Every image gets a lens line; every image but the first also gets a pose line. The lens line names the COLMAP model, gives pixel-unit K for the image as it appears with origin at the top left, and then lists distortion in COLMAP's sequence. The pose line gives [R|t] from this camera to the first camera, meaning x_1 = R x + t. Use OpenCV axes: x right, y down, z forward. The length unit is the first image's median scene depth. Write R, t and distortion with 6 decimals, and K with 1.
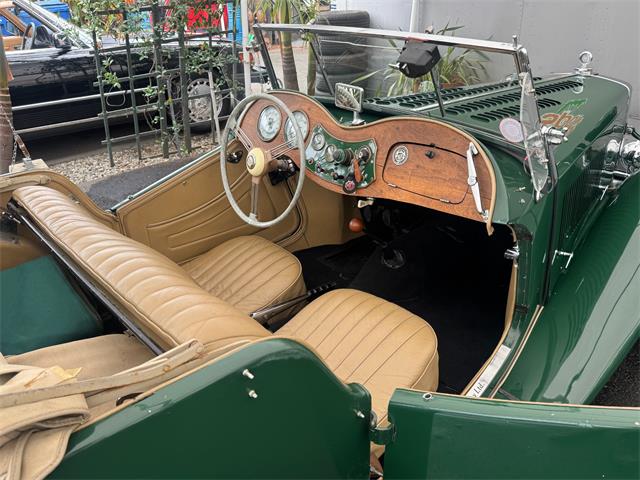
lens RADIAL K [[535.0, 0, 305.8], [0, 535.0, 256.7], [0, 0, 1]] dist [-0.005544, 0.005234]
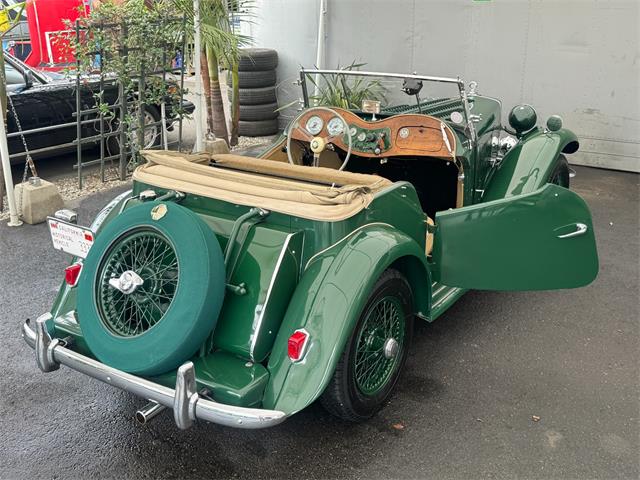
lens RADIAL K [[637.1, 0, 315.5], [0, 637.1, 252.4], [0, 0, 1]] dist [0.027257, 0.000000]
pose [[0.965528, -0.076961, 0.248664, -0.653222], [0.103809, 0.989884, -0.096710, 0.379679], [-0.238705, 0.119190, 0.963750, -0.991785]]
